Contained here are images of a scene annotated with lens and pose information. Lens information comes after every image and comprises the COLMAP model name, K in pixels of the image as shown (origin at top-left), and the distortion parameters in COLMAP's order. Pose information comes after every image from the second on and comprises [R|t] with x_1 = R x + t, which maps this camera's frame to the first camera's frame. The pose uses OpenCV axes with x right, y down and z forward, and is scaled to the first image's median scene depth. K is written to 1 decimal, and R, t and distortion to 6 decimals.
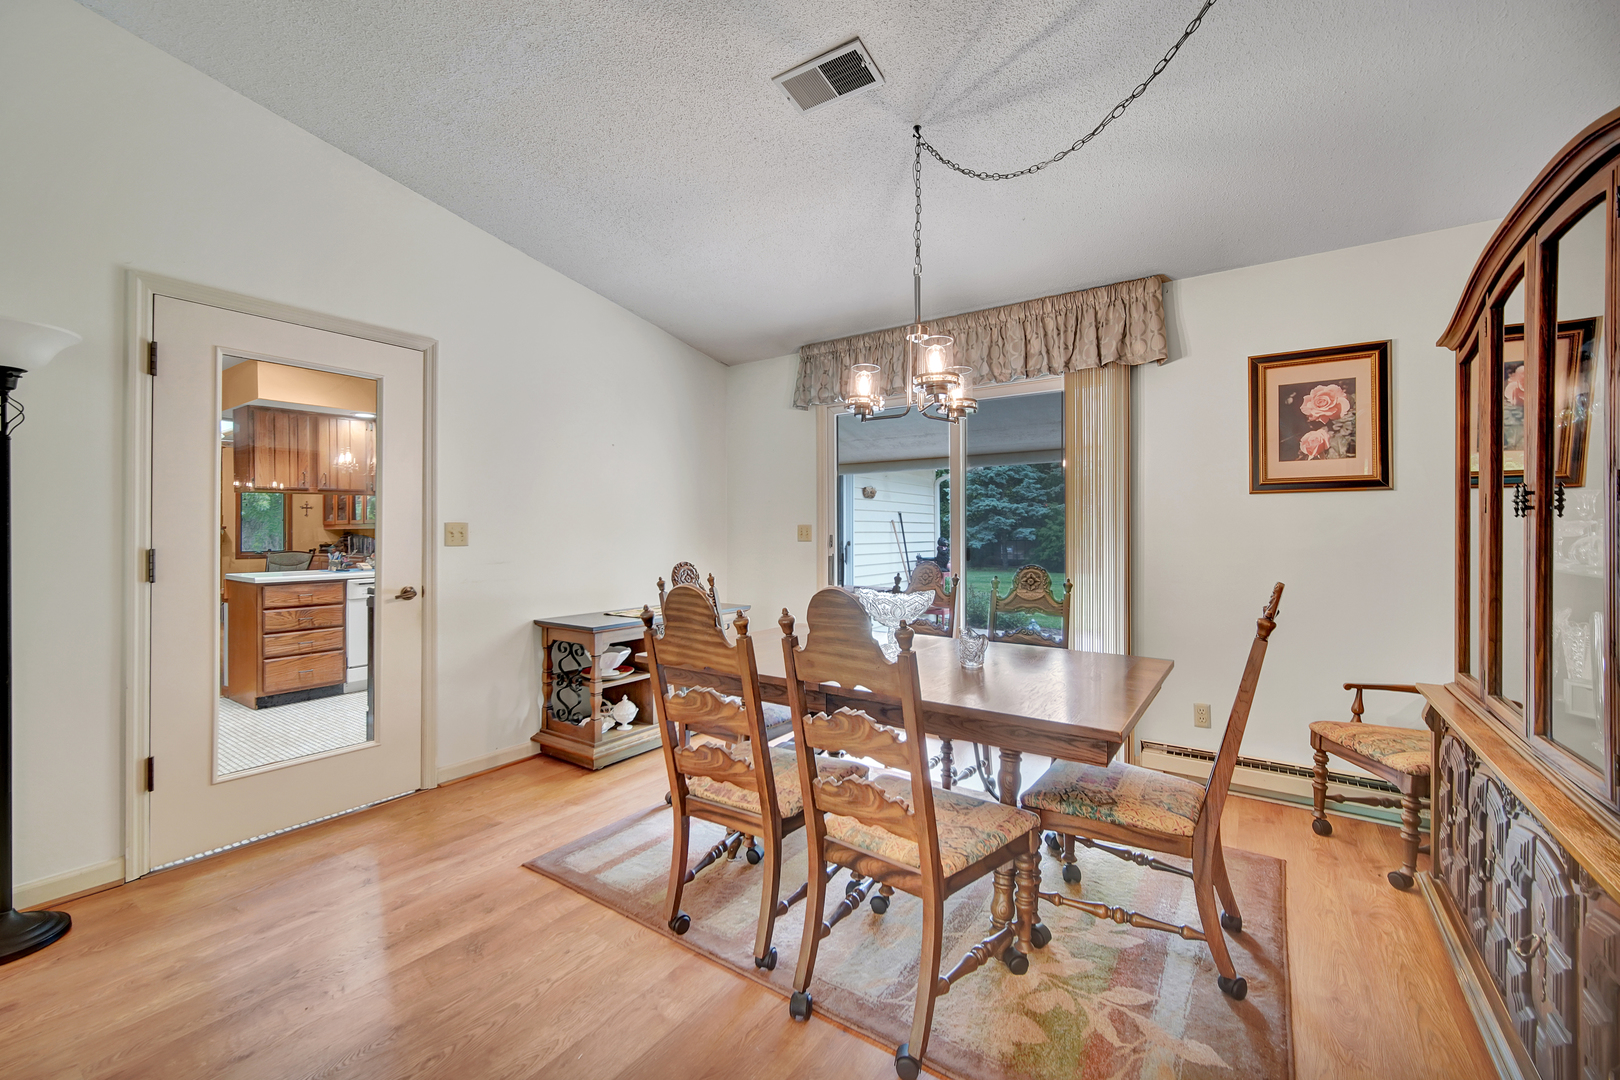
lens RADIAL K [[655.4, 0, 803.6], [0, 655.4, 530.3], [0, 0, 1]] dist [-0.001177, -0.000216]
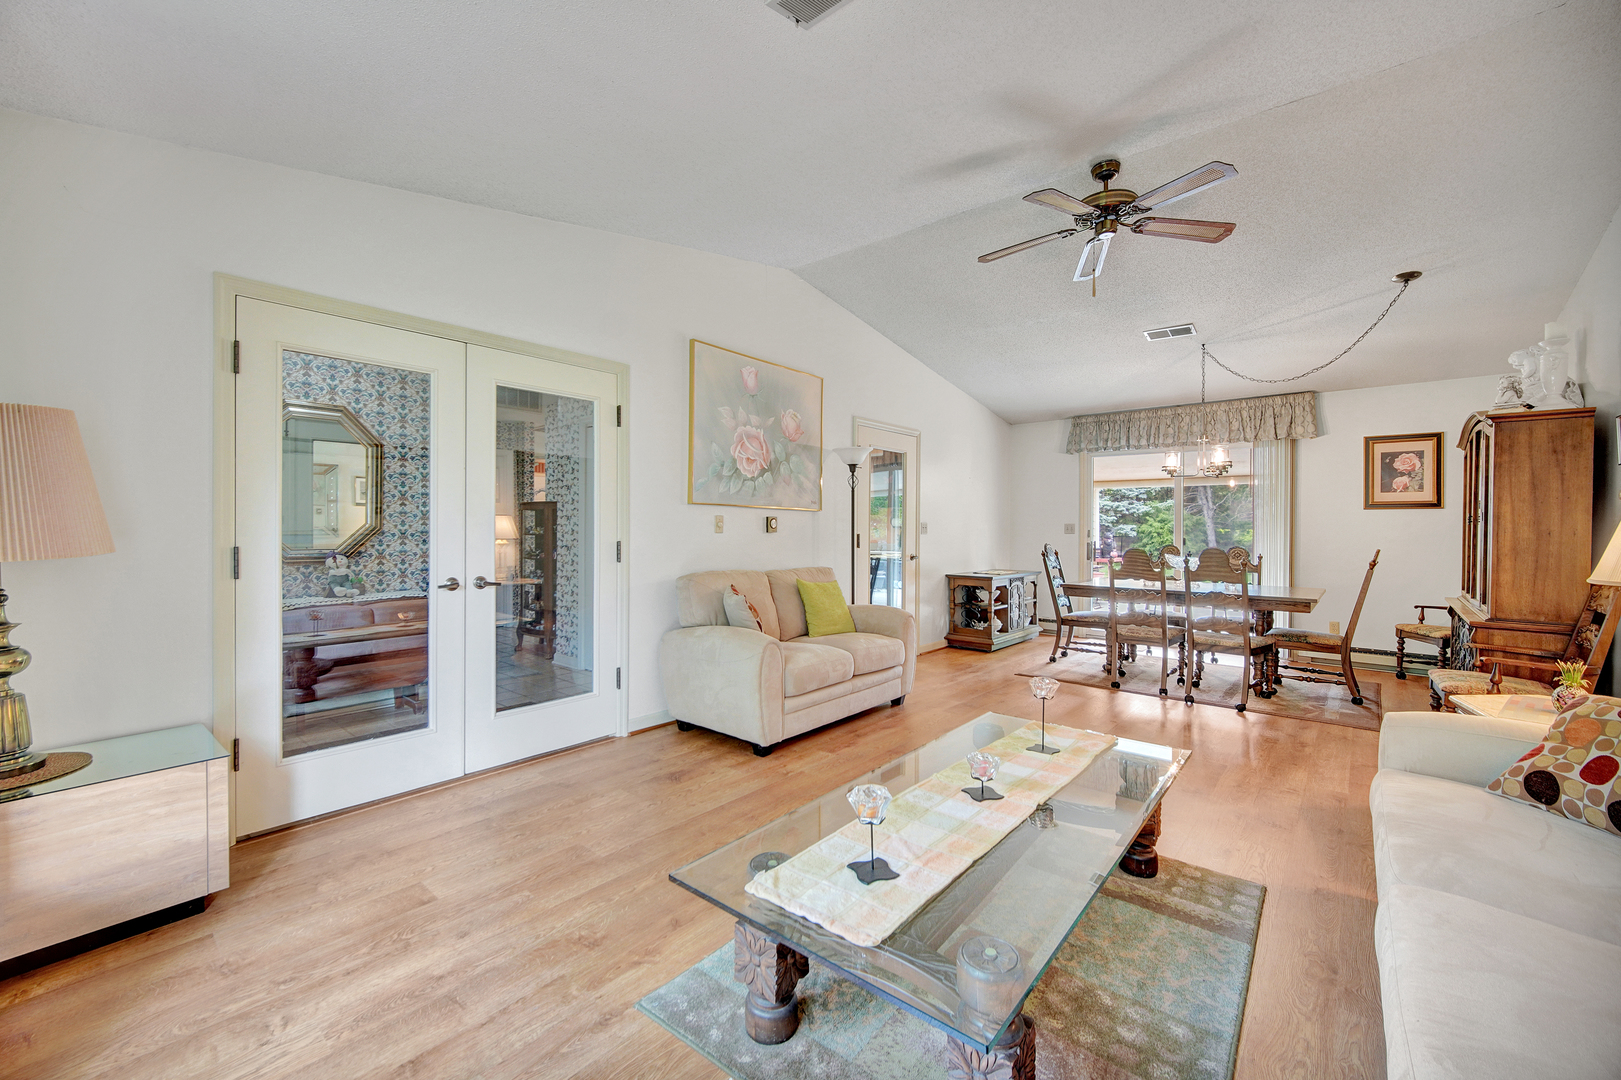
lens RADIAL K [[653.6, 0, 804.4], [0, 653.6, 530.1], [0, 0, 1]] dist [0.001270, 0.000093]
pose [[0.994481, 0.006549, -0.104712, -0.737558], [-0.005801, 0.999955, 0.007446, -0.000510], [0.104756, -0.006797, 0.994475, -1.063874]]
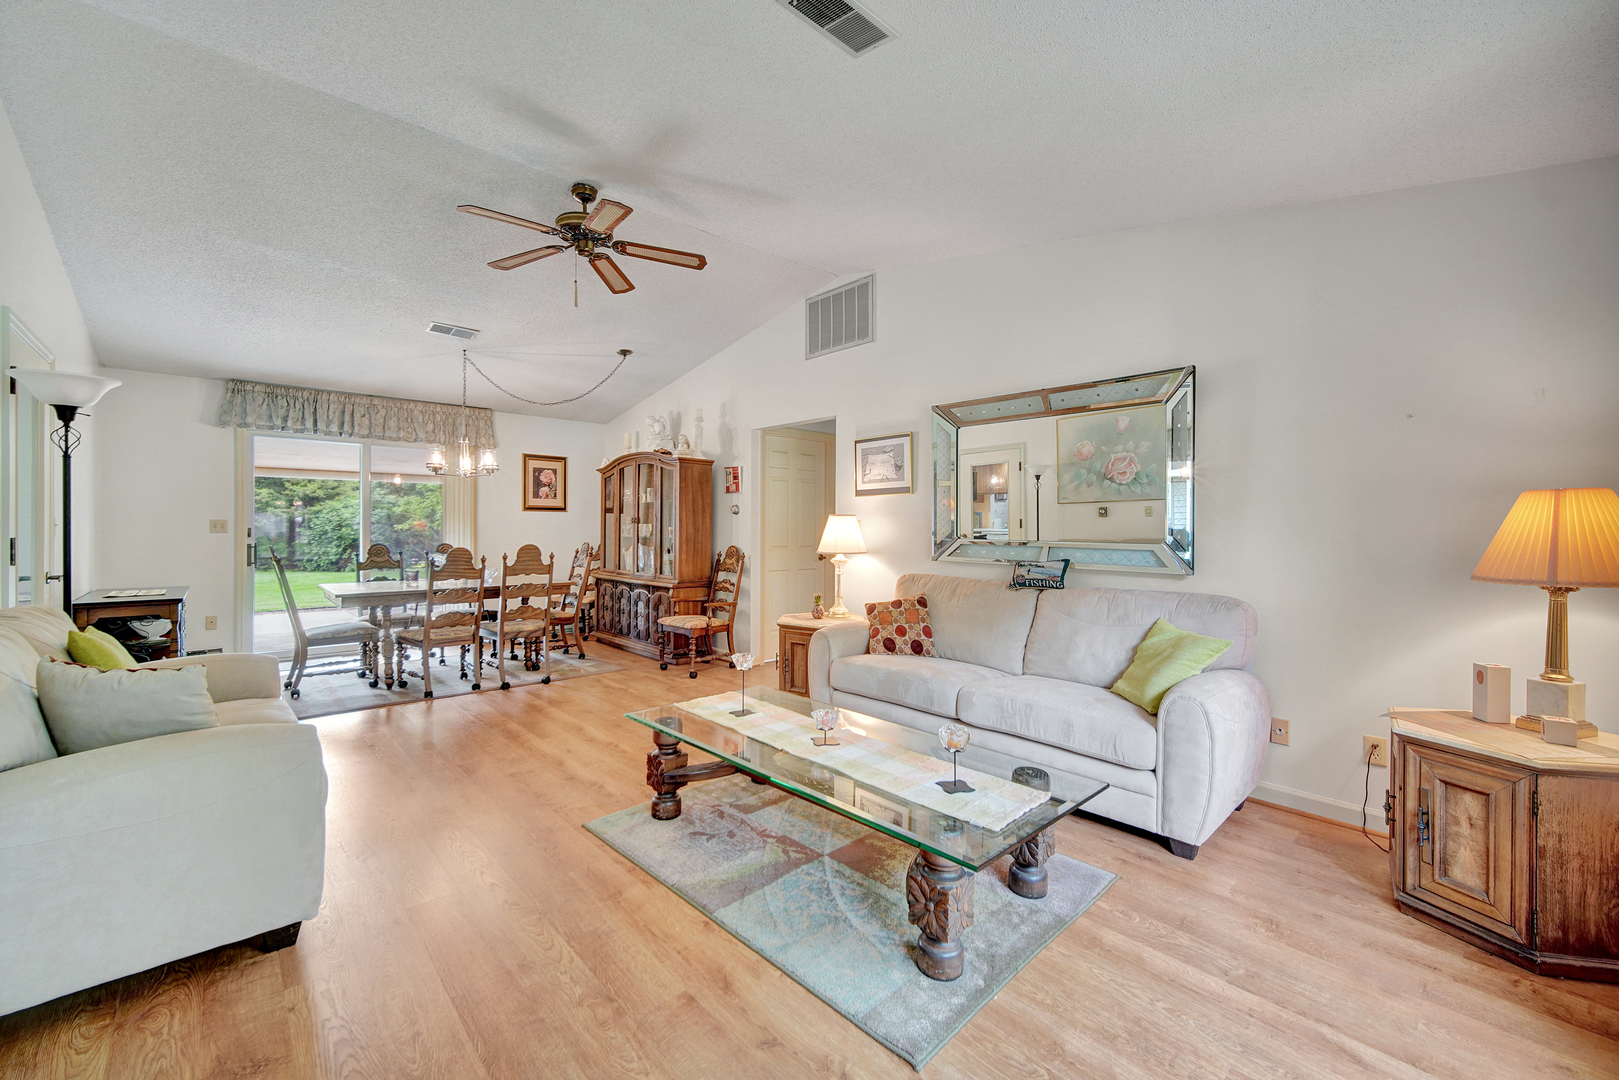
lens RADIAL K [[660.5, 0, 805.1], [0, 660.5, 529.7], [0, 0, 1]] dist [-0.003085, -0.000371]
pose [[0.222329, 0.000290, 0.974972, -1.454226], [-0.007848, 0.999968, 0.001492, 0.000648], [-0.974940, -0.007983, 0.222324, -0.543318]]
